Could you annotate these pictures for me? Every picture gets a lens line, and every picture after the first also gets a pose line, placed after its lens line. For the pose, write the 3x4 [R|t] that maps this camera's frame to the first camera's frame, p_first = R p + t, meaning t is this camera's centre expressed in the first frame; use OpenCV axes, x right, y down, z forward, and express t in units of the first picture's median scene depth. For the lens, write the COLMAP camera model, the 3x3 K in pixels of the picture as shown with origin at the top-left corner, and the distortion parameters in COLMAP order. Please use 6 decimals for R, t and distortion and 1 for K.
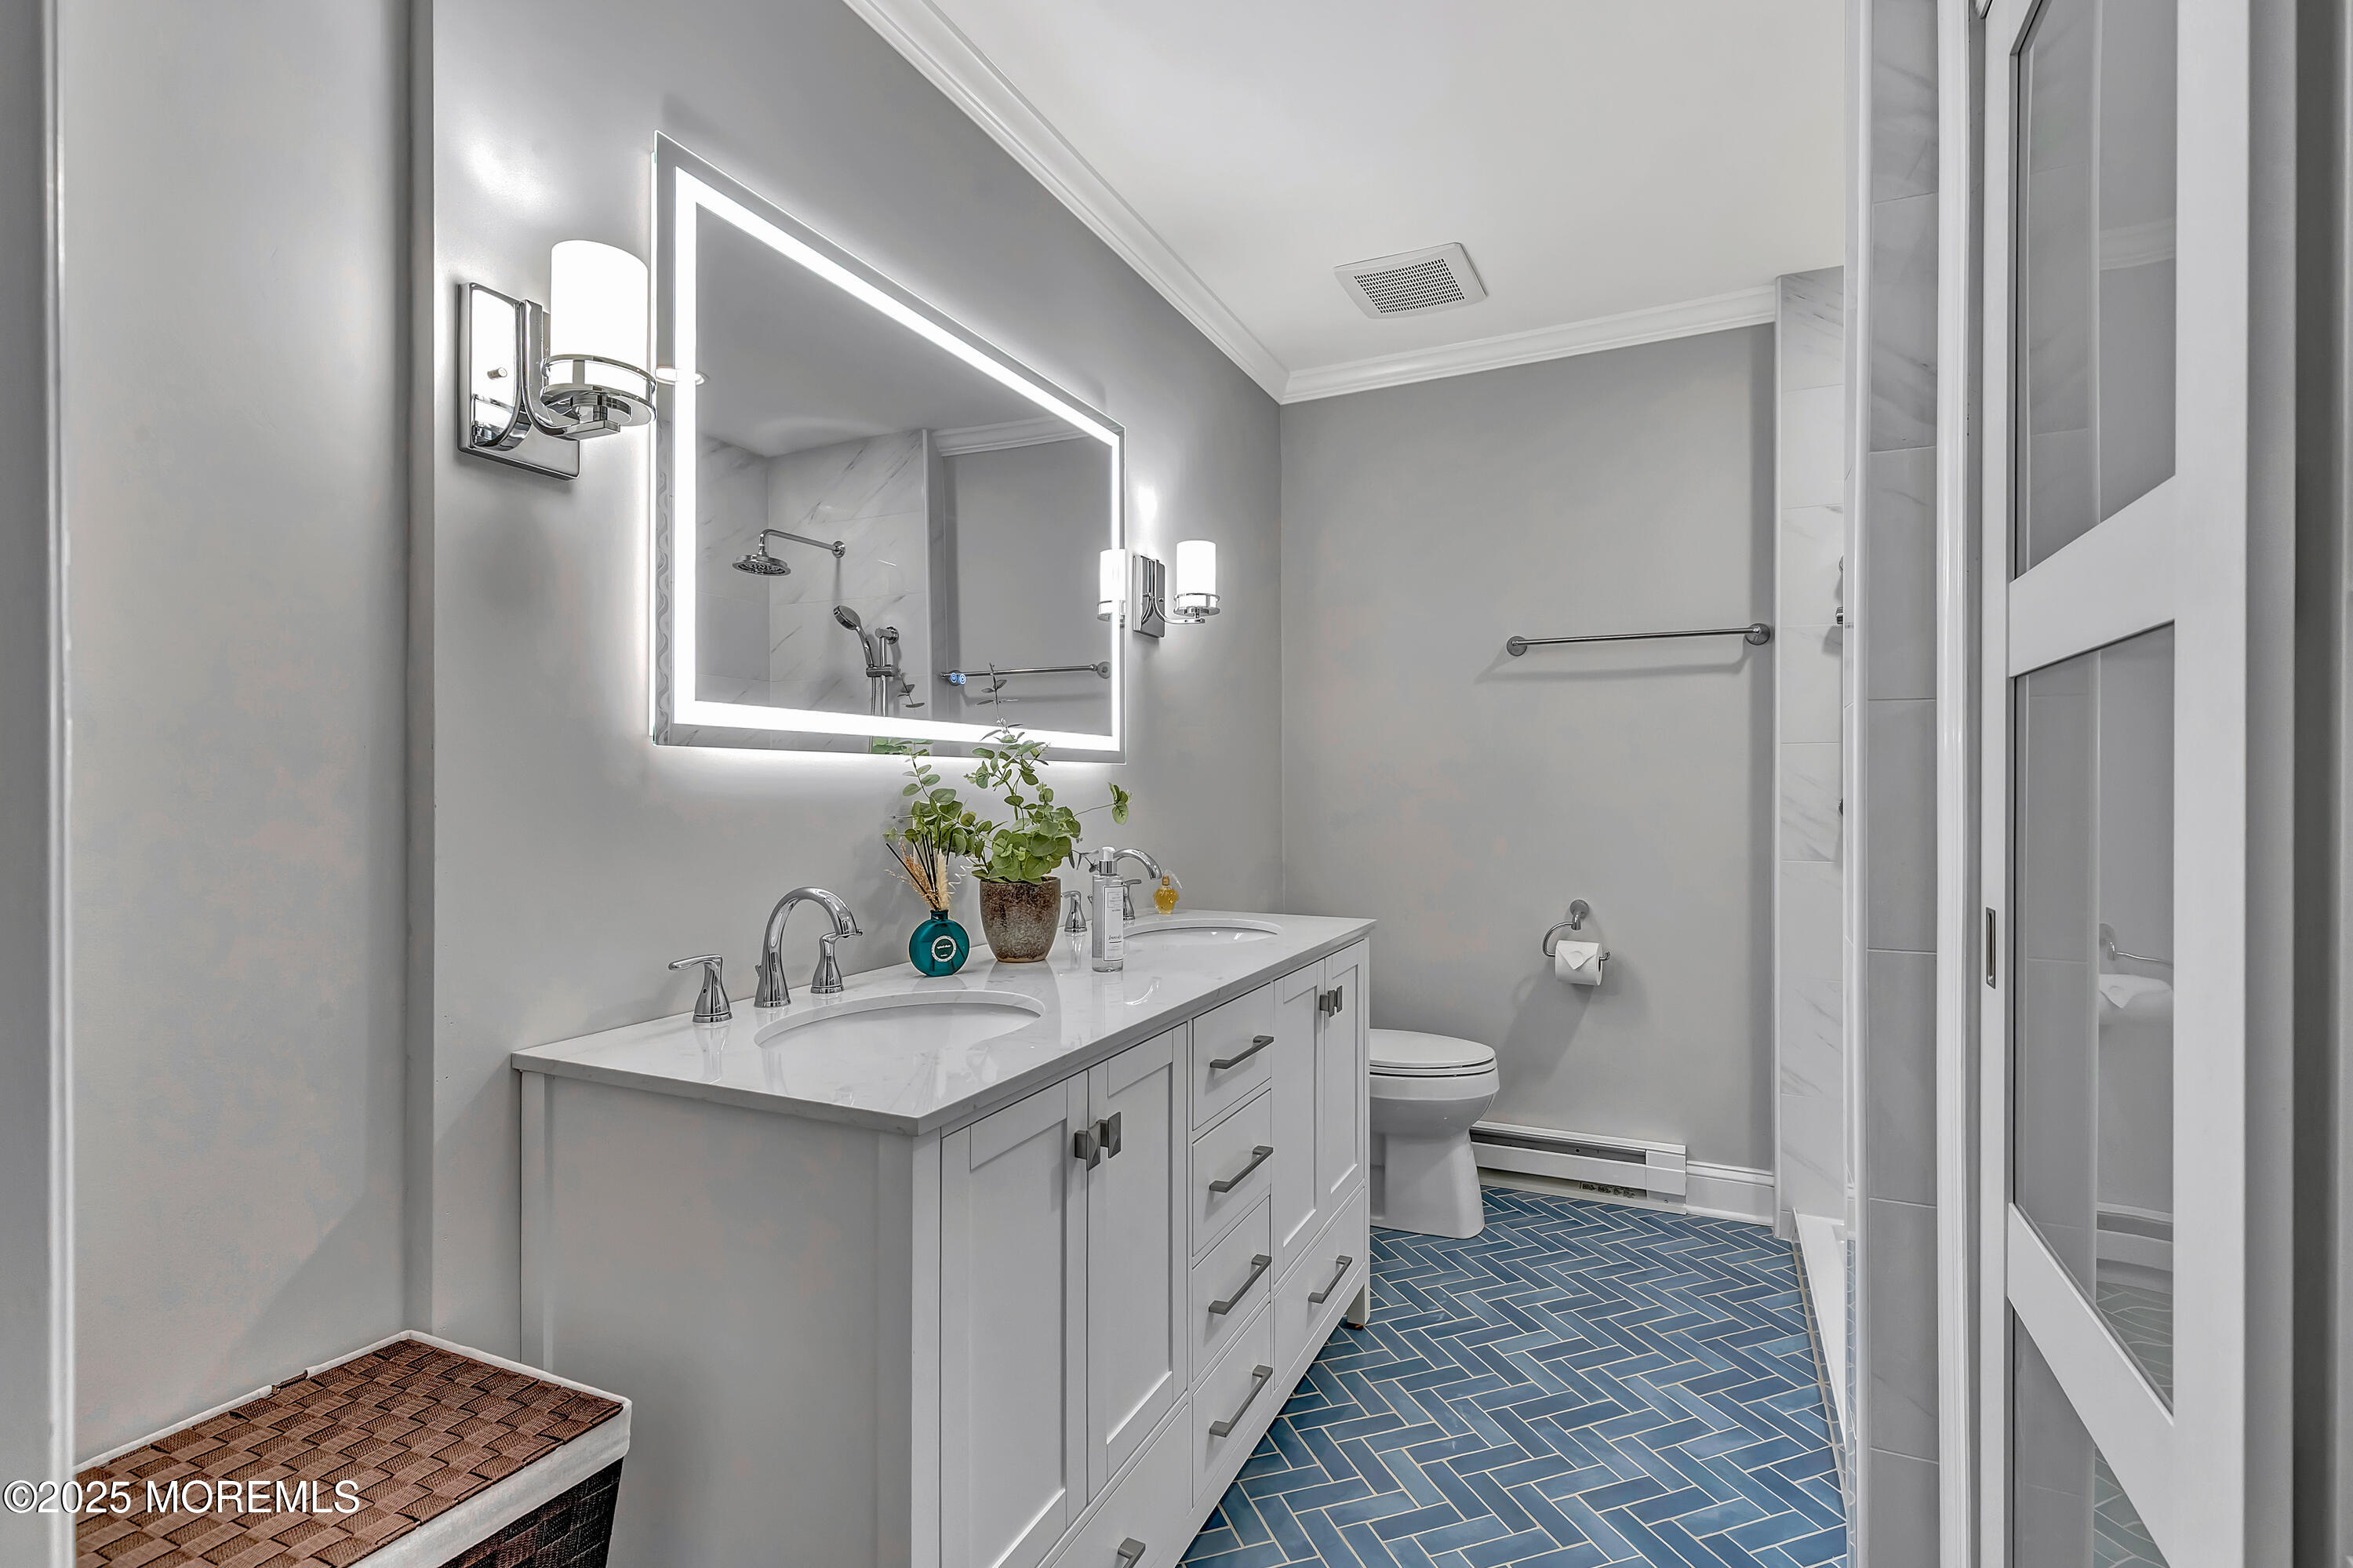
lens RADIAL K [[1079.2, 0, 1237.7], [0, 1079.2, 761.5], [0, 0, 1]] dist [0.007094, -0.001612]
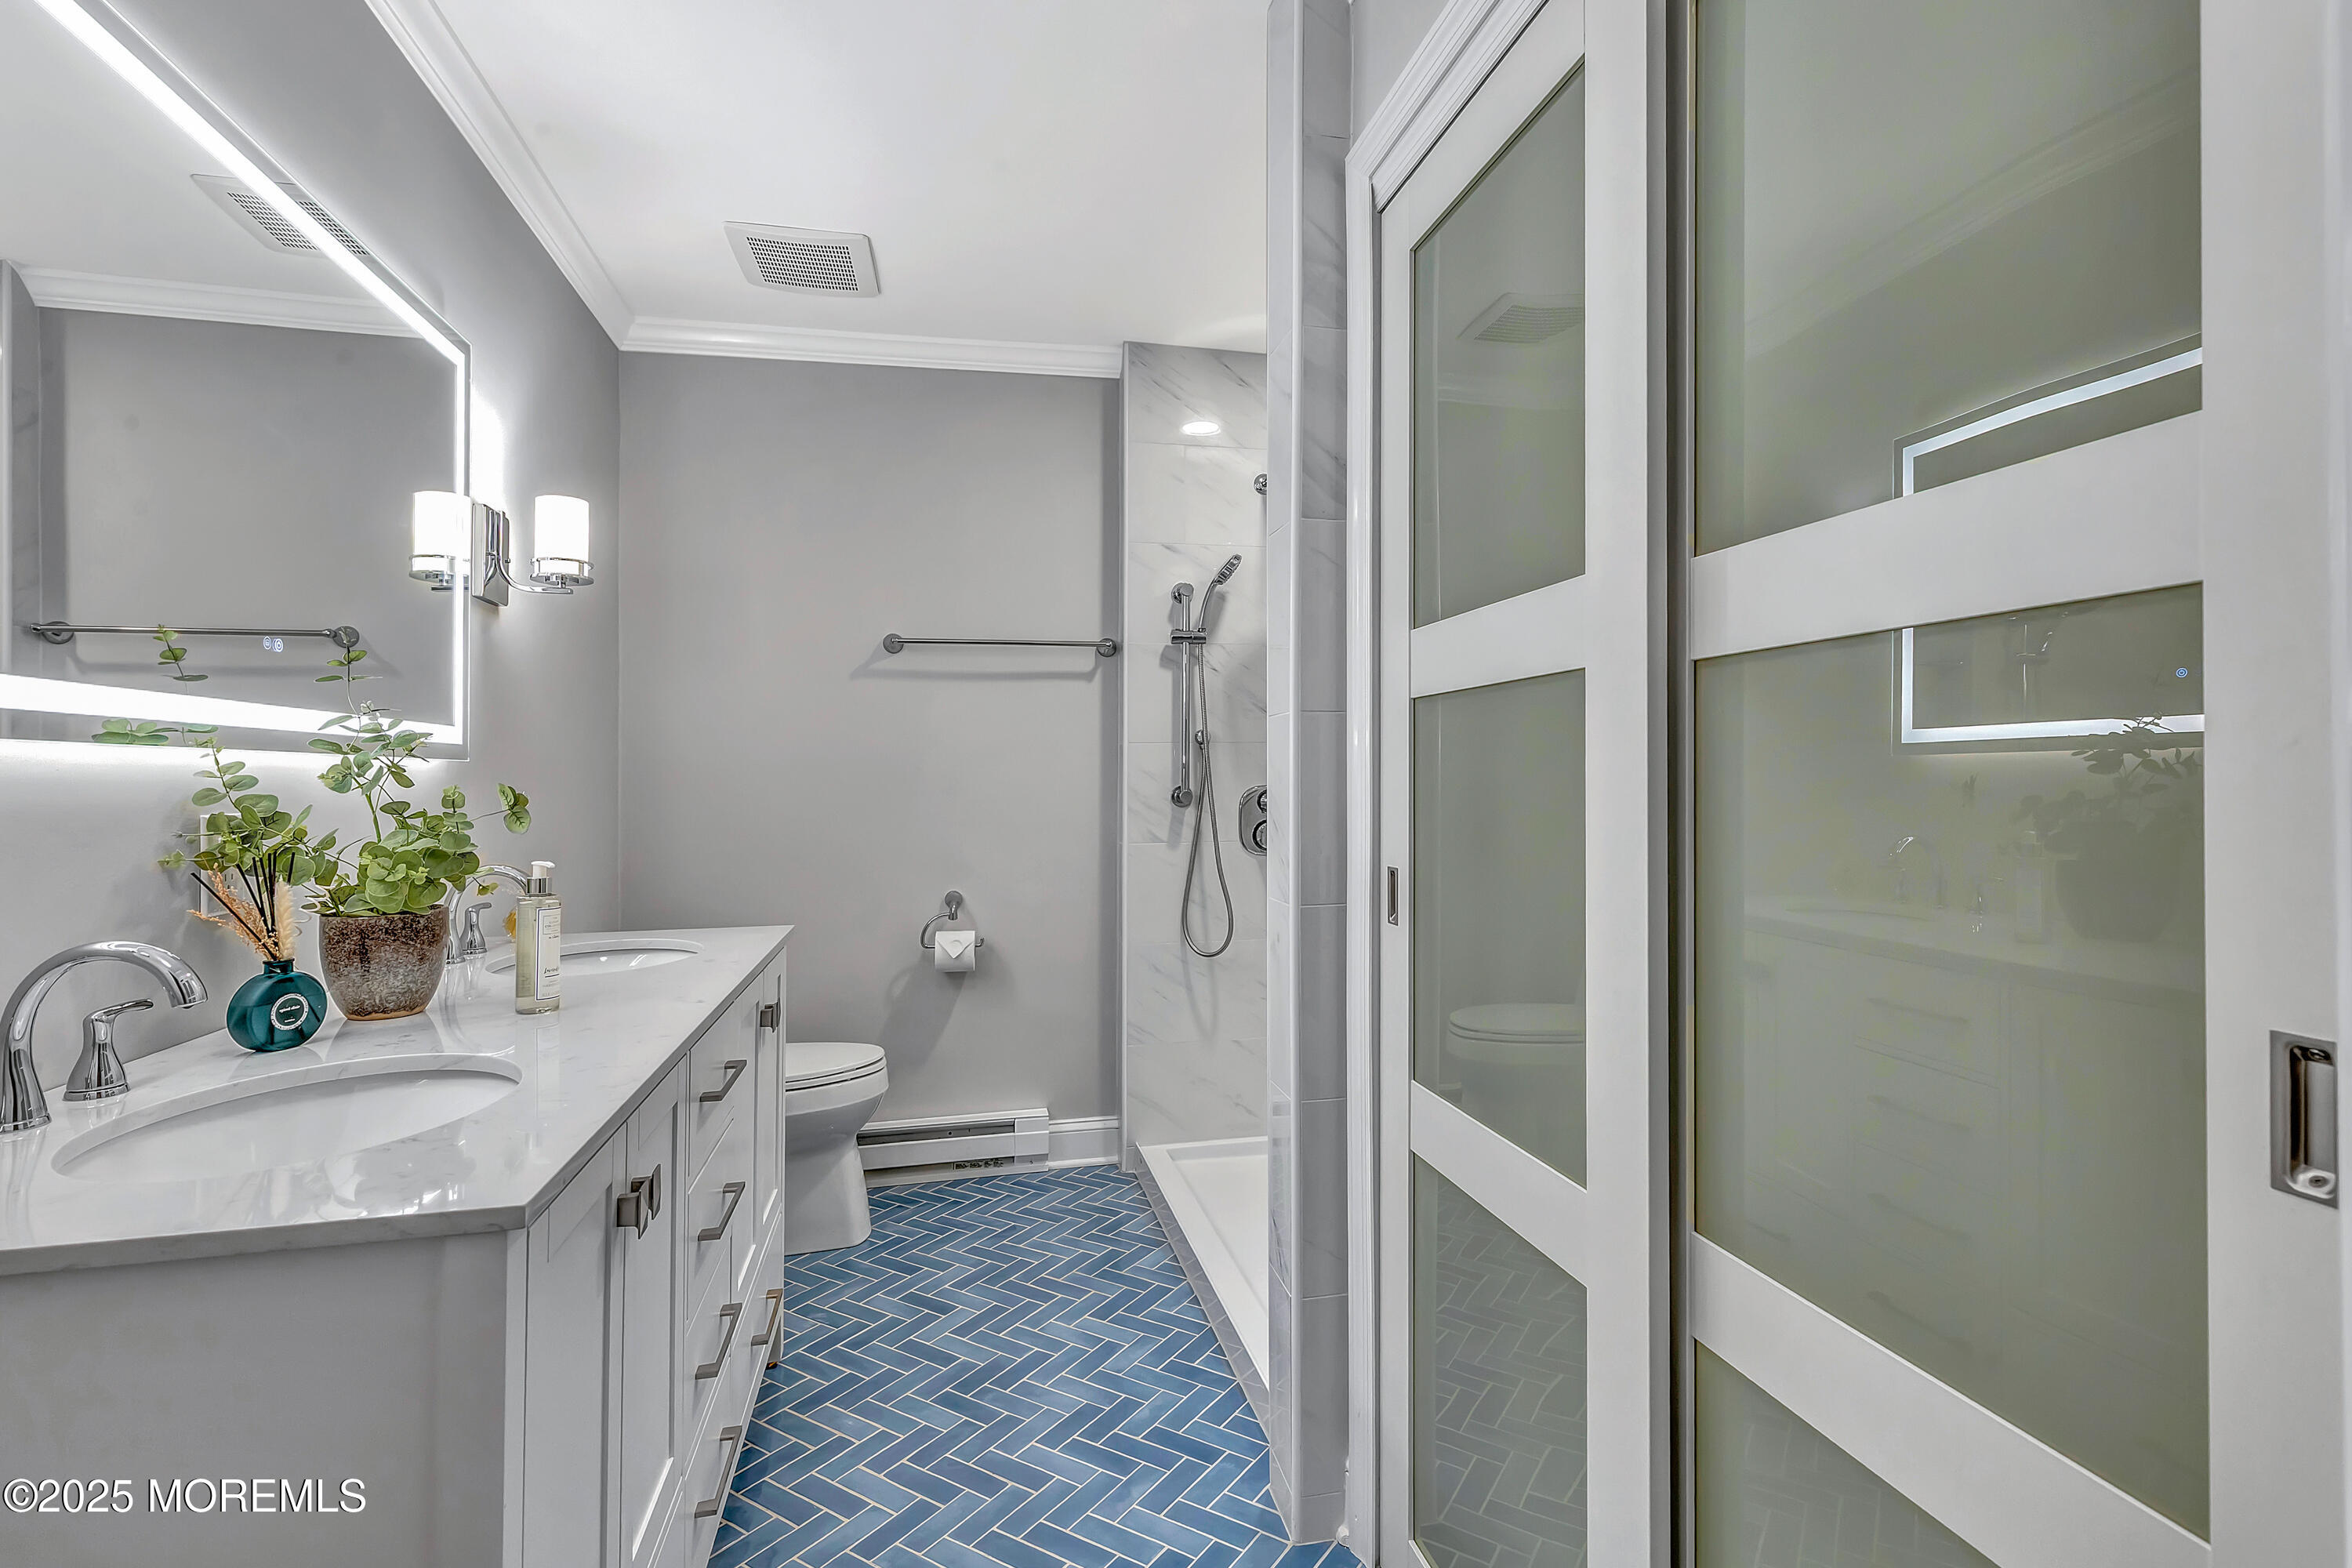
lens RADIAL K [[1078.7, 0, 1209.2], [0, 1078.7, 743.4], [0, 0, 1]] dist [0.007094, -0.001612]
pose [[0.804768, 0.009941, 0.593507, -0.143245], [-0.002241, 0.999904, -0.013709, -0.000575], [-0.593586, 0.009702, 0.804712, 0.021000]]
